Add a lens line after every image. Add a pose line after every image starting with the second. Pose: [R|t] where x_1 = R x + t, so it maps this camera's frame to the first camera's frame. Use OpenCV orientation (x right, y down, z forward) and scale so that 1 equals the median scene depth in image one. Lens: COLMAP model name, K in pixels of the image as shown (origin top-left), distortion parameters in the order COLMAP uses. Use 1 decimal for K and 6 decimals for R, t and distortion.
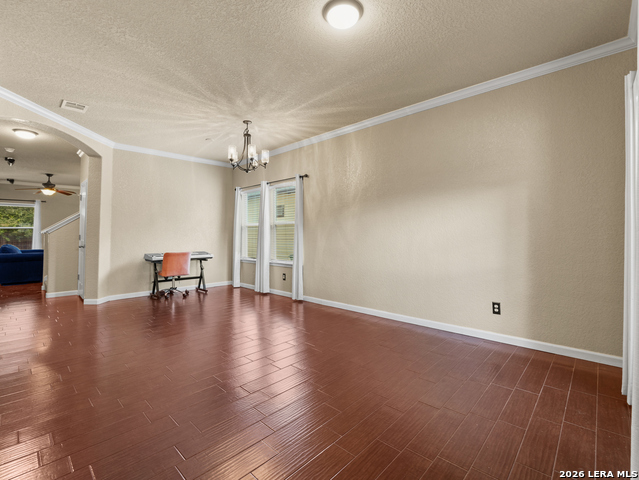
lens RADIAL K [[302.0, 0, 318.8], [0, 302.0, 220.3], [0, 0, 1]] dist [-0.001323, -0.000051]
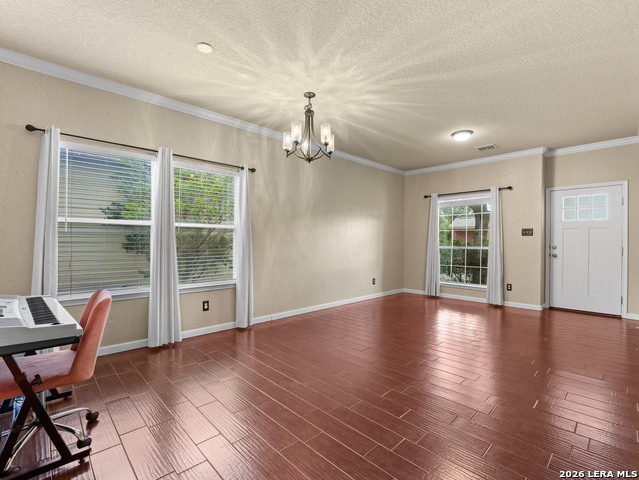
lens RADIAL K [[298.6, 0, 319.5], [0, 298.6, 240.0], [0, 0, 1]] dist [-0.023621, -0.000205]
pose [[0.041333, 0.011828, 0.999075, -0.906016], [-0.049995, 0.998702, -0.009756, 0.041007], [-0.997894, -0.049546, 0.041870, 0.860297]]
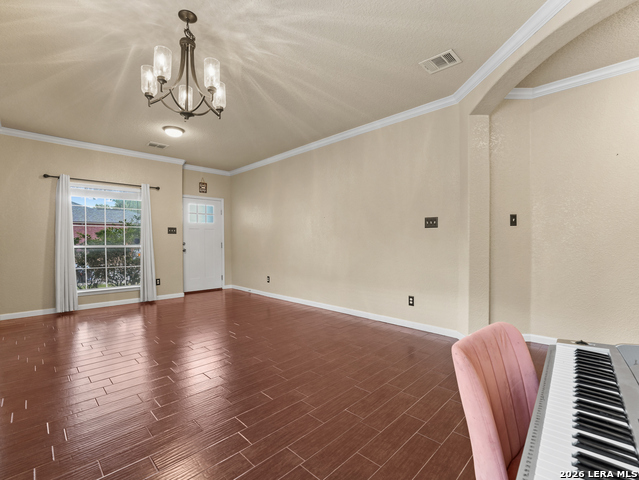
lens RADIAL K [[293.9, 0, 319.5], [0, 293.9, 240.0], [0, 0, 1]] dist [-0.000675, 0.000159]
pose [[-0.999571, 0.008982, 0.027861, -0.431980], [0.007739, 0.998983, -0.044412, 0.061764], [-0.028232, -0.044177, -0.998625, 1.355827]]
